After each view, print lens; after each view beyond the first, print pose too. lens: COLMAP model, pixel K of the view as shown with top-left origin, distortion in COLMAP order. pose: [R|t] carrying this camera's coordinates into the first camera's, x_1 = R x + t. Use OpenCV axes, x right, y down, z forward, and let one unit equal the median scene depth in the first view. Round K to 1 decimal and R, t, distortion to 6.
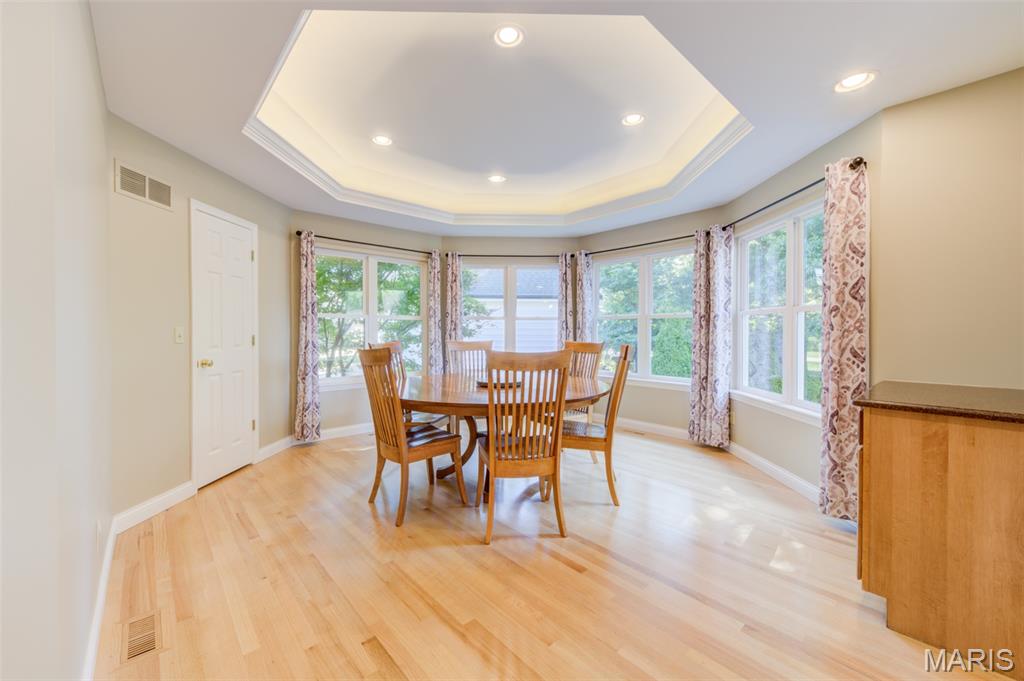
lens RADIAL K [[406.5, 0, 503.2], [0, 406.5, 334.6], [0, 0, 1]] dist [-0.000111, -0.000214]
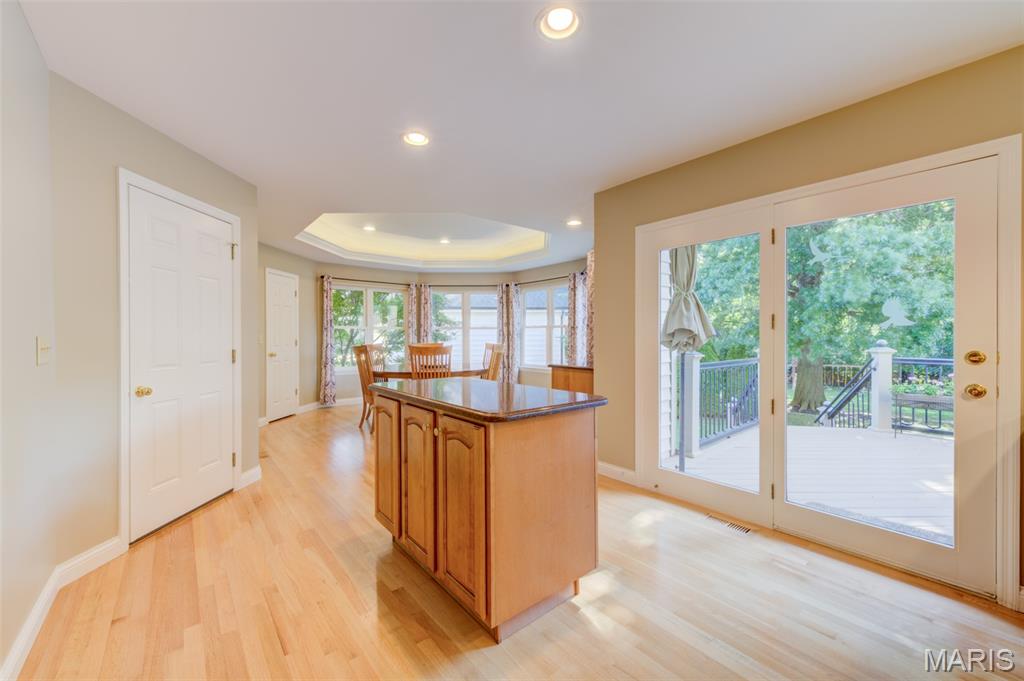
lens RADIAL K [[403.5, 0, 507.7], [0, 403.5, 337.7], [0, 0, 1]] dist [0.011831, -0.002866]
pose [[0.999452, -0.002720, -0.032982, 0.248678], [0.002515, 0.999977, -0.006254, 0.003880], [0.032998, 0.006168, 0.999436, -0.504265]]
